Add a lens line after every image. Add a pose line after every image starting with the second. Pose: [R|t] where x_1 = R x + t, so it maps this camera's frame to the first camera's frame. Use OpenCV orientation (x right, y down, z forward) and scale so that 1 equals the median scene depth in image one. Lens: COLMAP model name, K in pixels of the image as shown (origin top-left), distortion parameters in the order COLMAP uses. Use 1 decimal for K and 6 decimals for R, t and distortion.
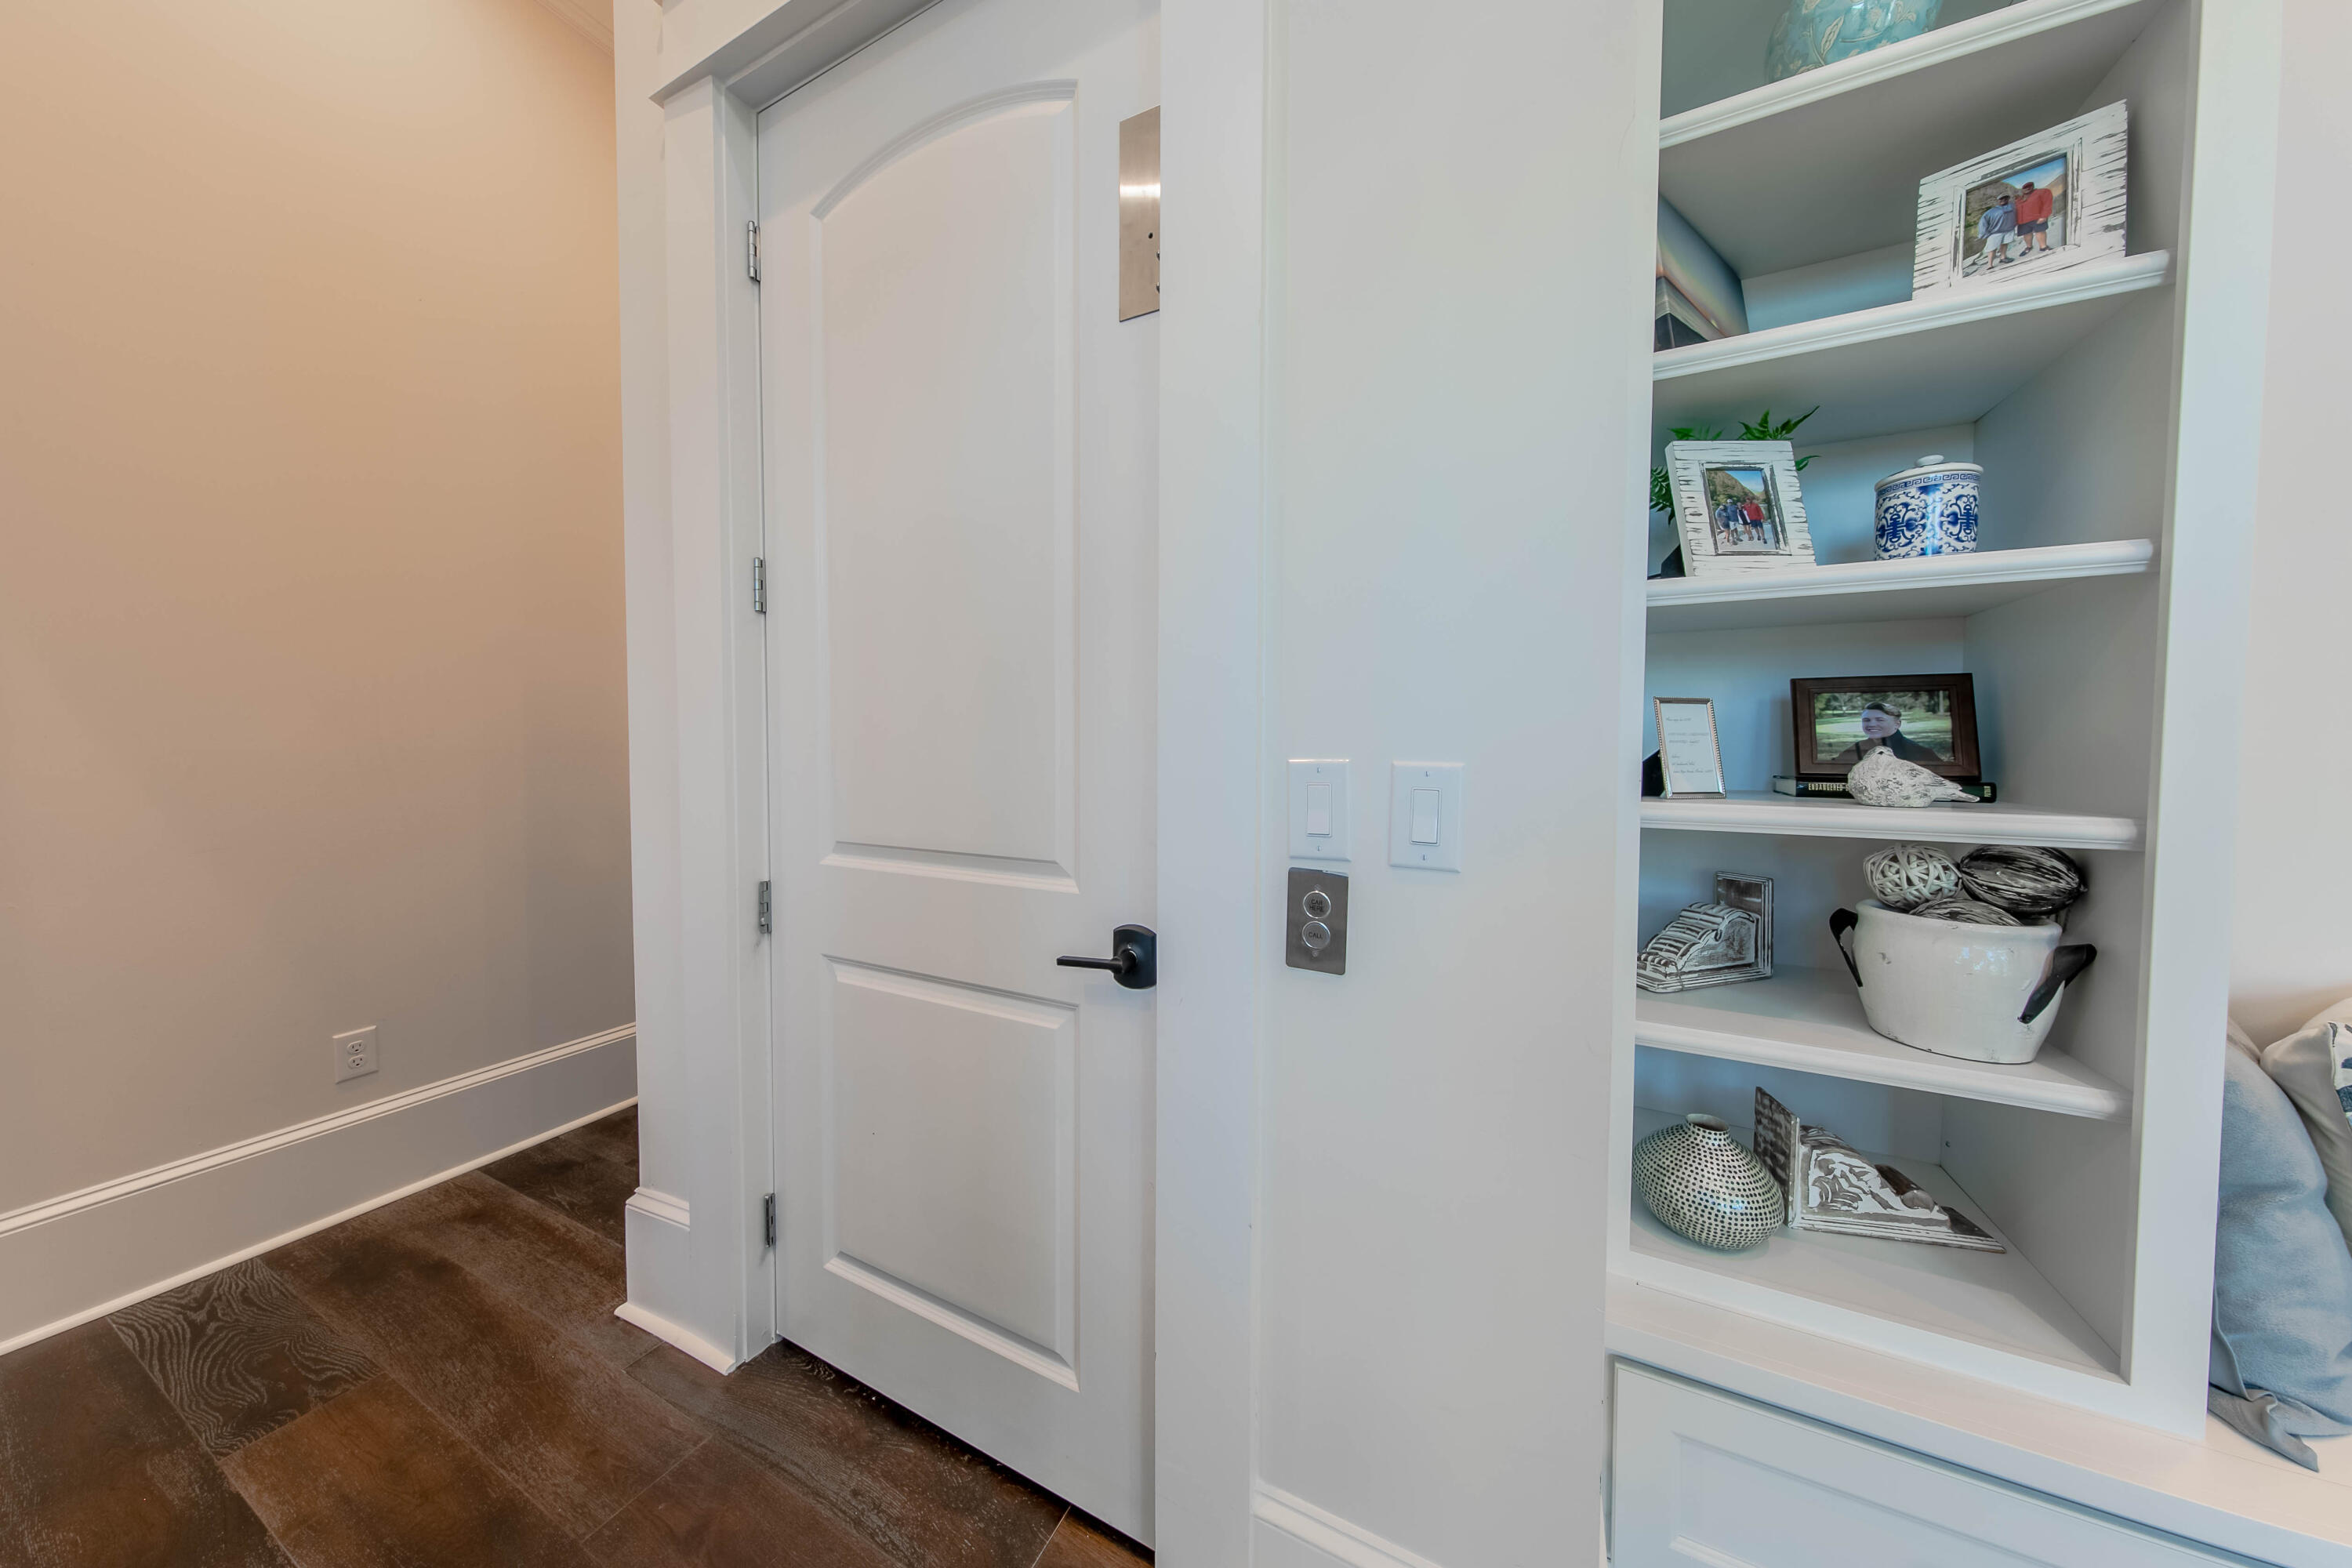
lens RADIAL K [[740.6, 0, 1183.3], [0, 740.6, 778.6], [0, 0, 1]] dist [0.001333, 0.000032]
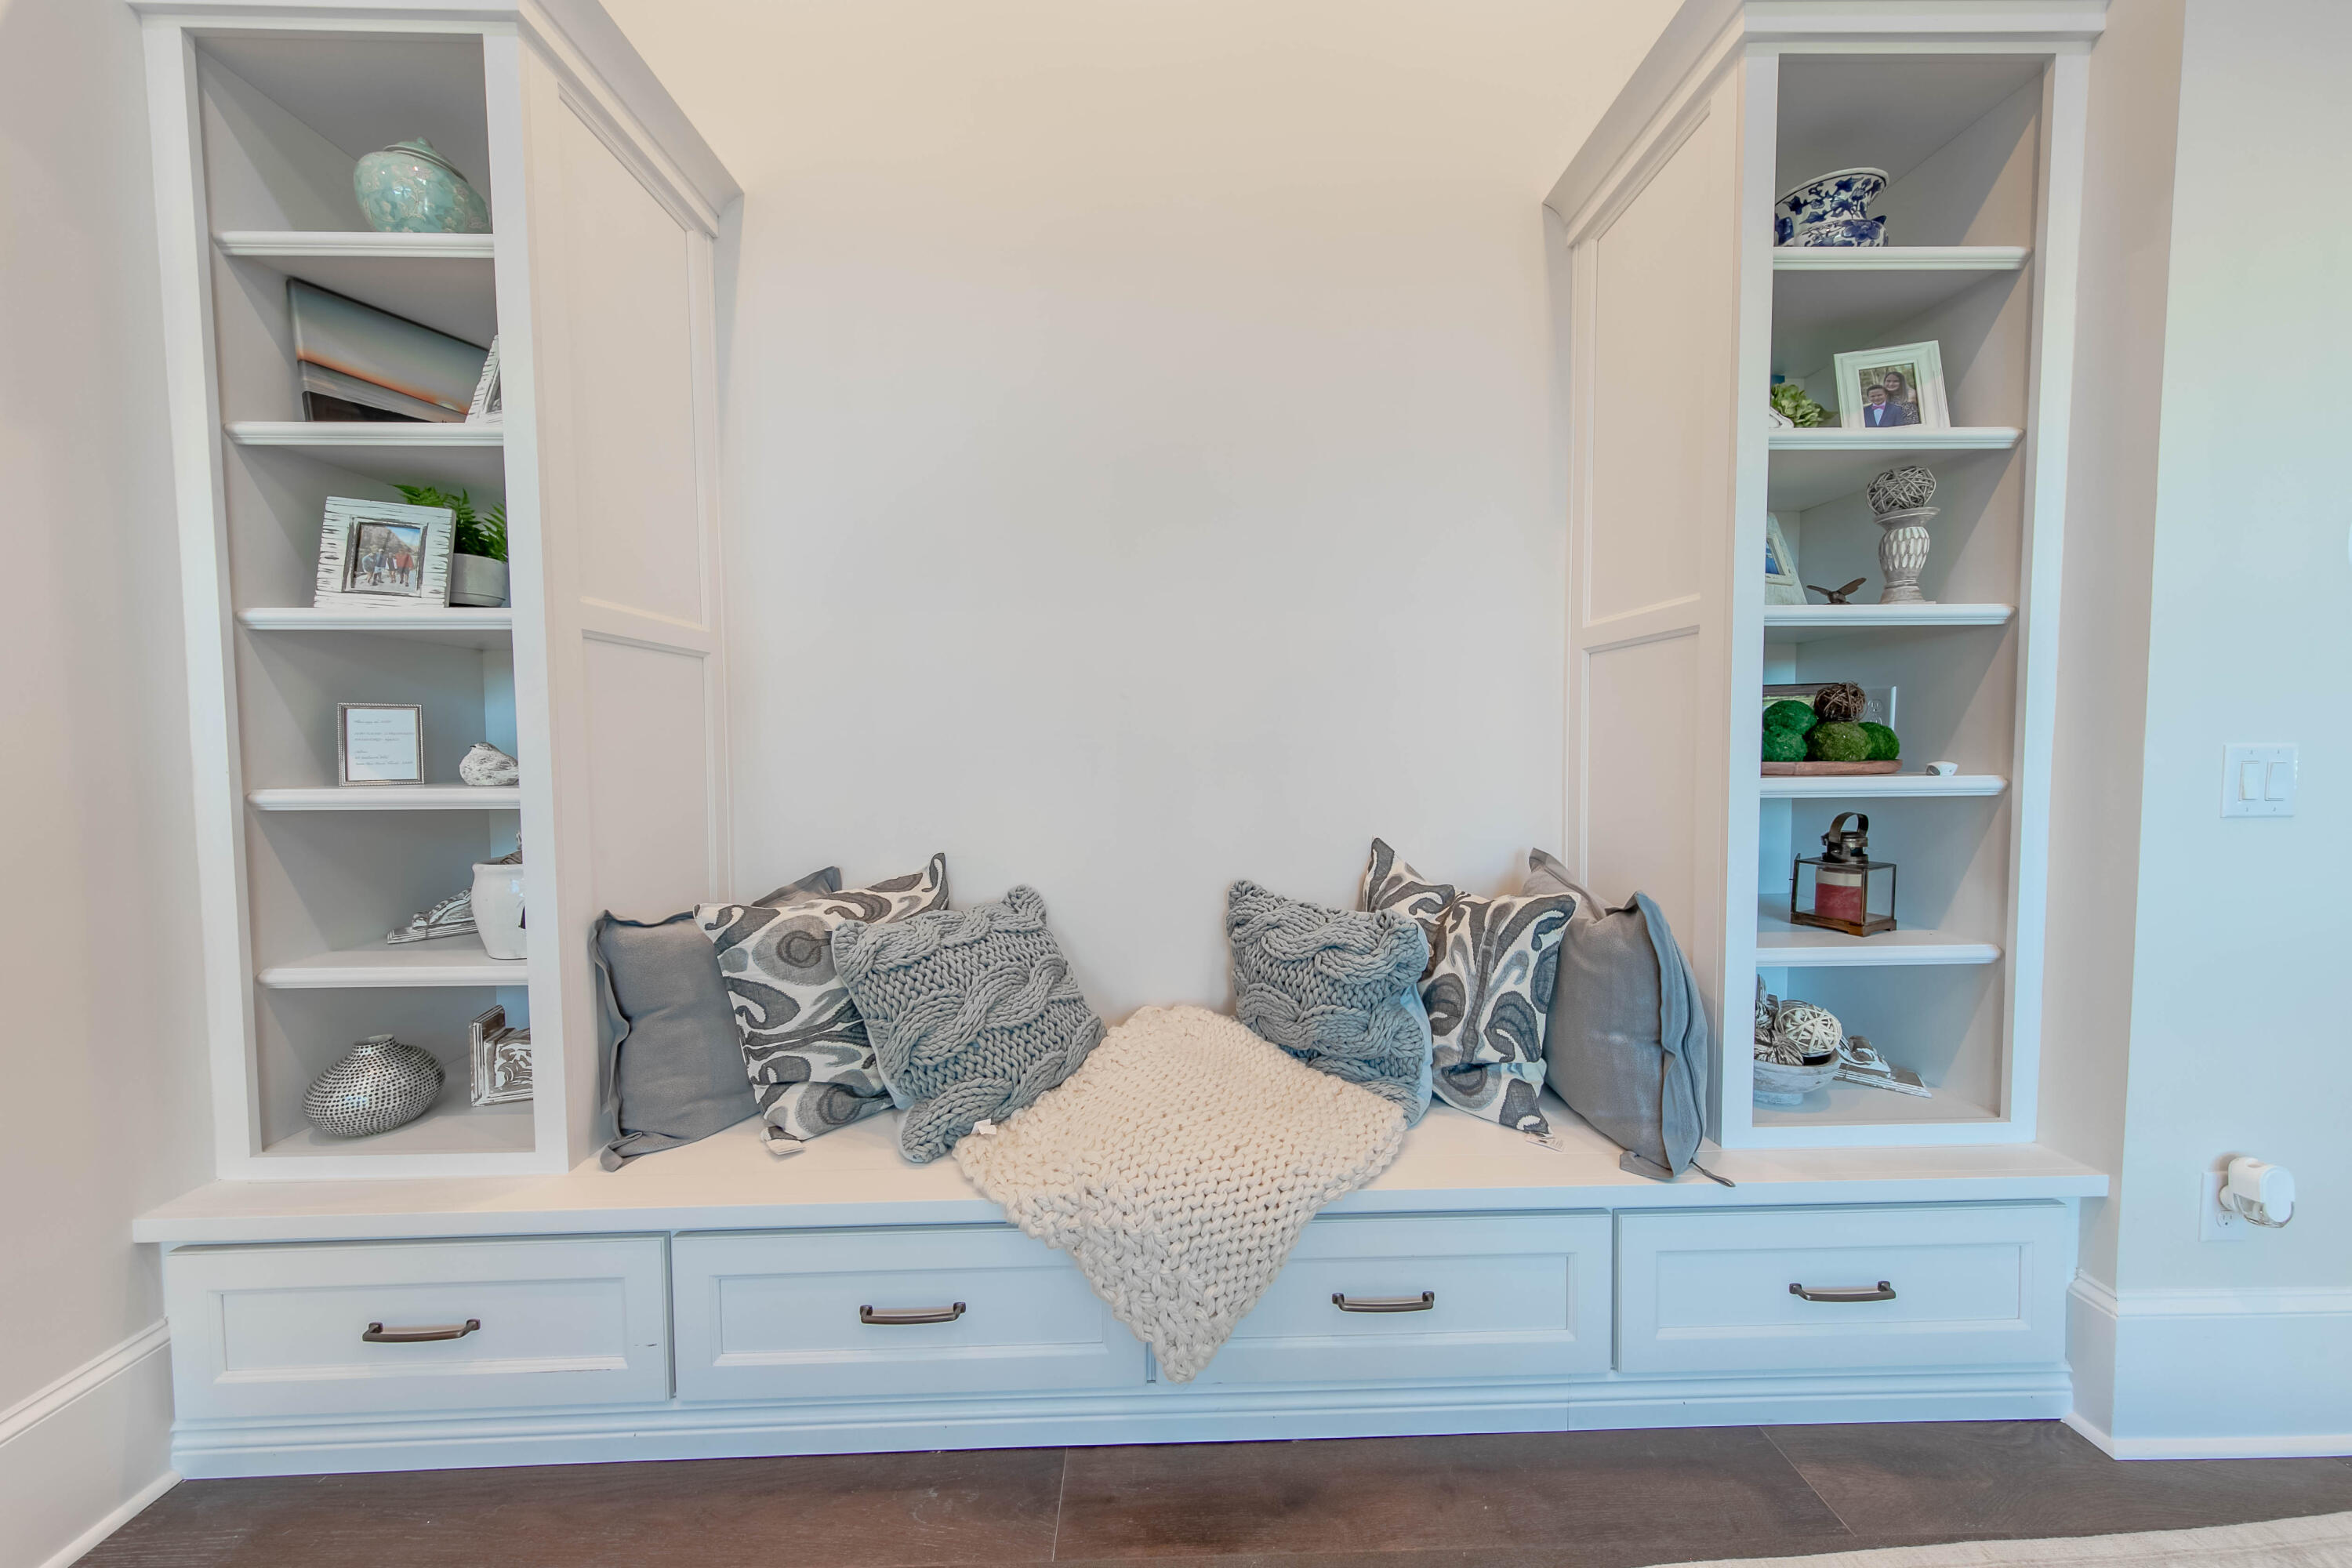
lens RADIAL K [[740.6, 0, 1178.6], [0, 740.6, 775.7], [0, 0, 1]] dist [0.001333, 0.000032]
pose [[0.875677, -0.030732, 0.481919, 1.304031], [0.028819, 0.999520, 0.011374, 0.037002], [-0.482037, 0.003928, 0.876142, -0.769321]]
